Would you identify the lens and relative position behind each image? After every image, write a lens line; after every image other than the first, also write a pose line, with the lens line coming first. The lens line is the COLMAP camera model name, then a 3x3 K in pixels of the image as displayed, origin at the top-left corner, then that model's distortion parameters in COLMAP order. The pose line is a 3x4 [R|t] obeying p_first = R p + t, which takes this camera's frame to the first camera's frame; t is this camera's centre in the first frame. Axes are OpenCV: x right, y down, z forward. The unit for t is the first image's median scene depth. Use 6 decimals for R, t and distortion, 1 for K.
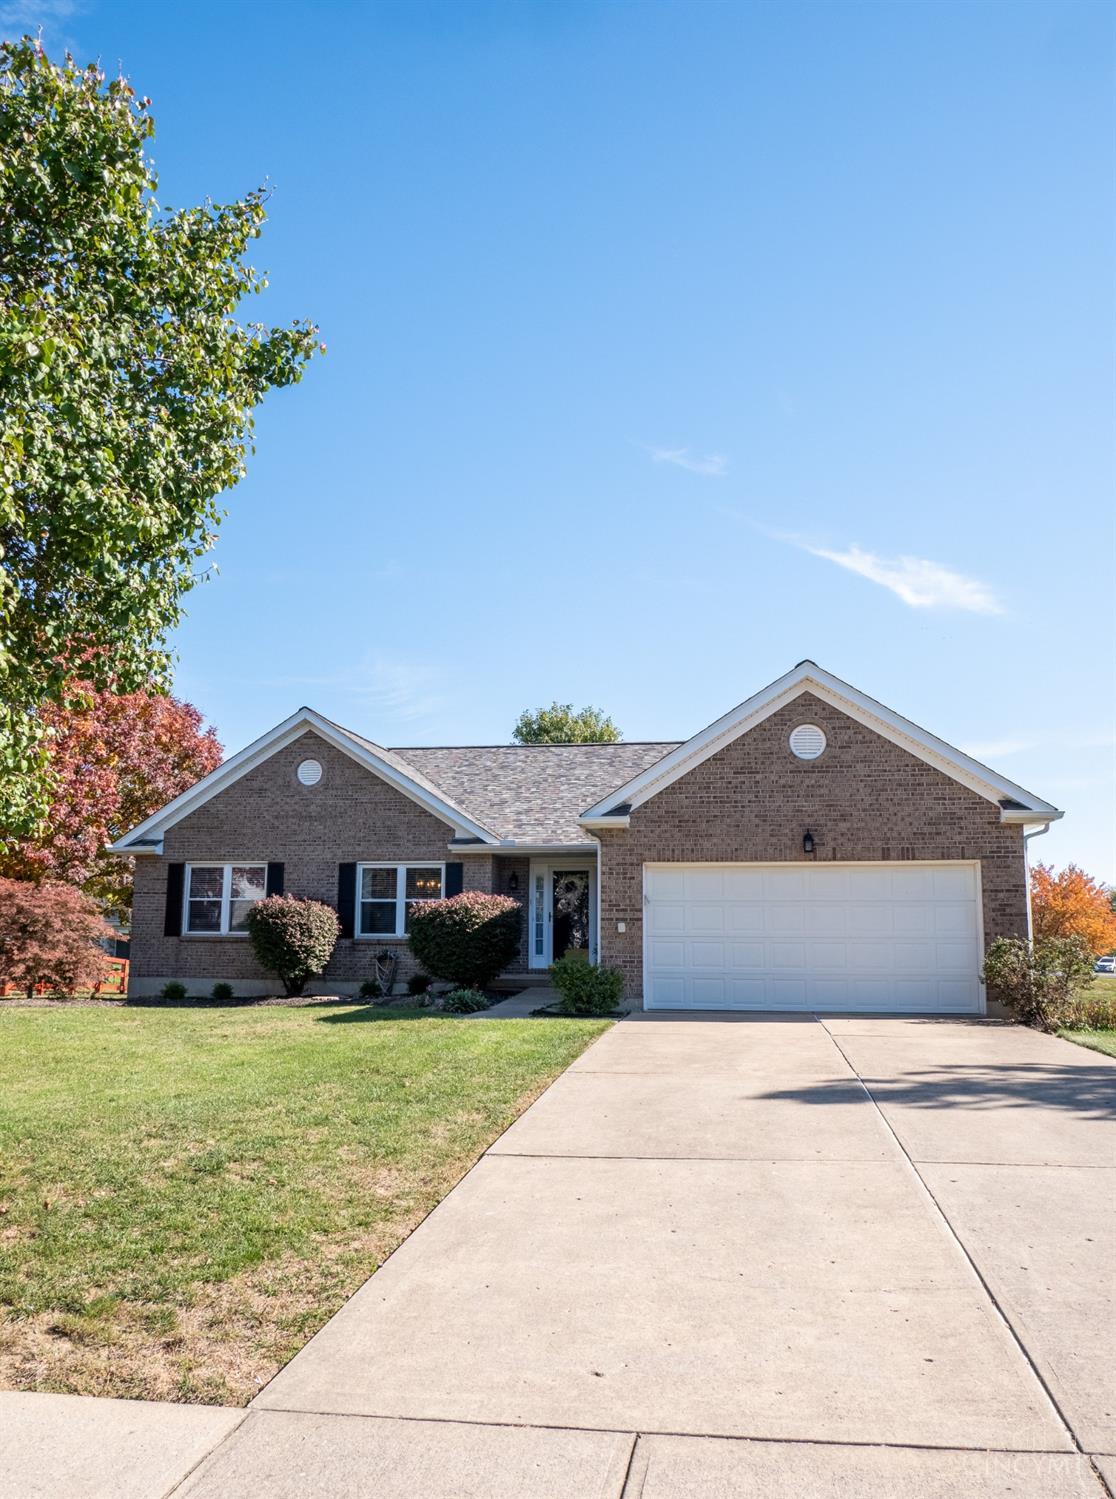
lens RADIAL K [[1209.0, 0, 558.0], [0, 1209.0, 749.5], [0, 0, 1]] dist [-0.023003, 0.000631]
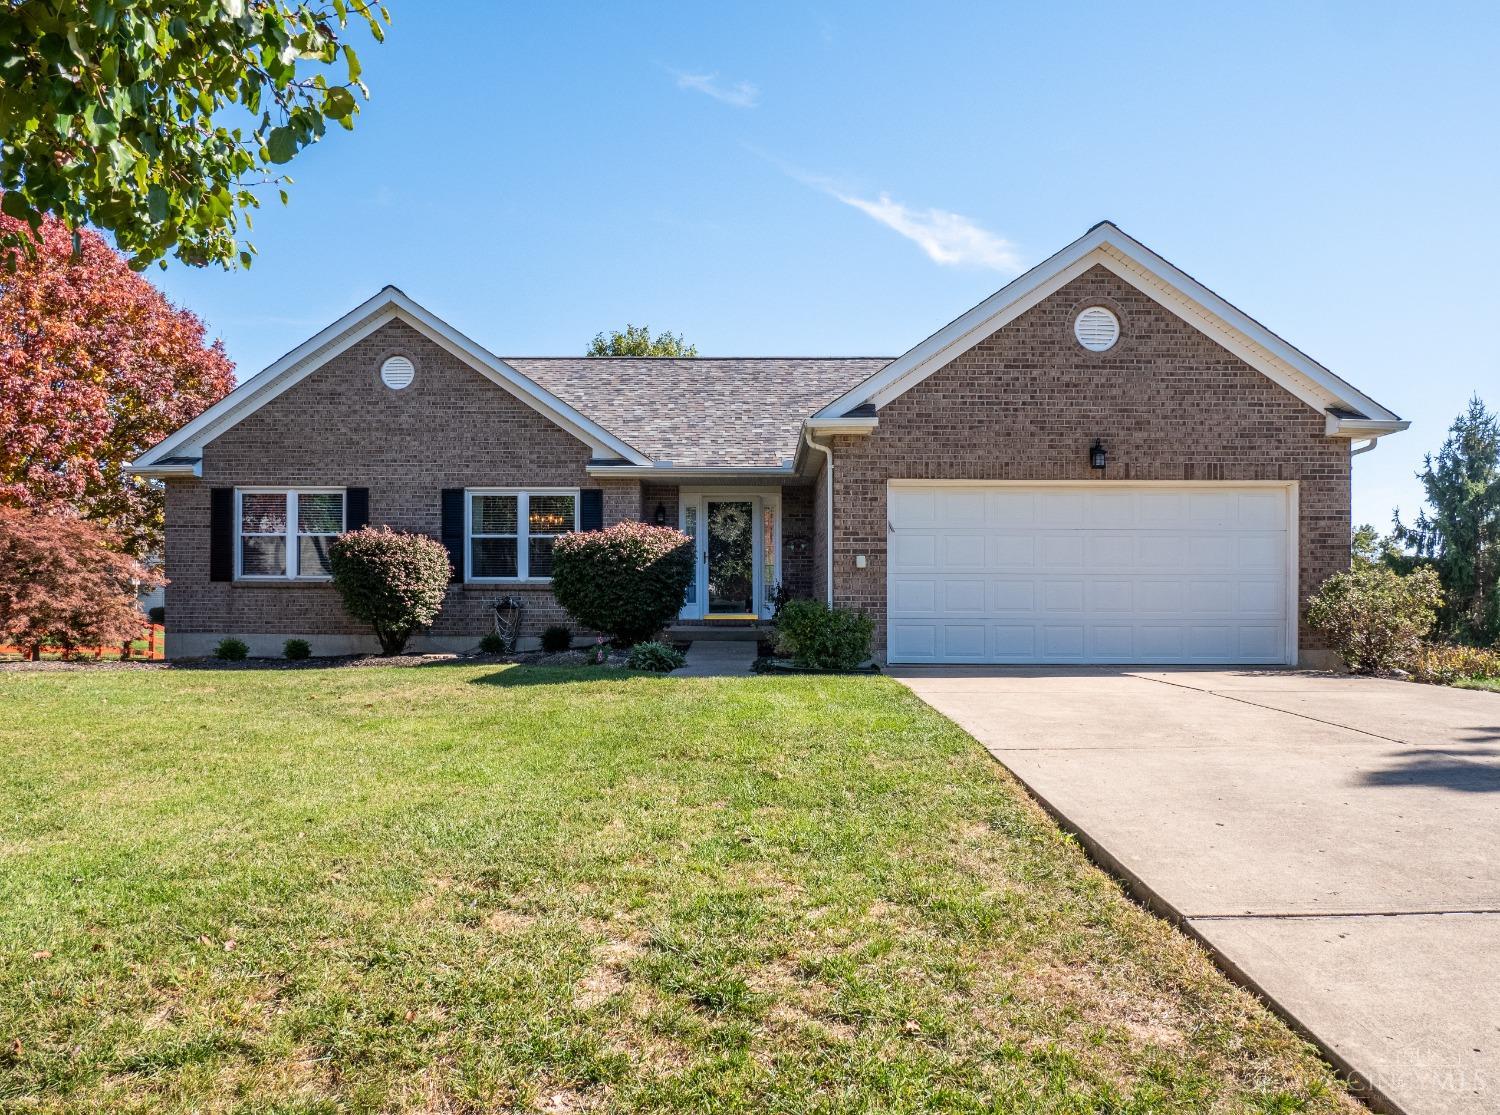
lens RADIAL K [[1209.8, 0, 749.2], [0, 1209.8, 615.3], [0, 0, 1]] dist [-0.023003, 0.000631]
pose [[0.986093, -0.003730, 0.166151, -0.121658], [-0.023586, 0.986487, 0.162130, 0.045506], [-0.164510, -0.163795, 0.972681, 0.196174]]
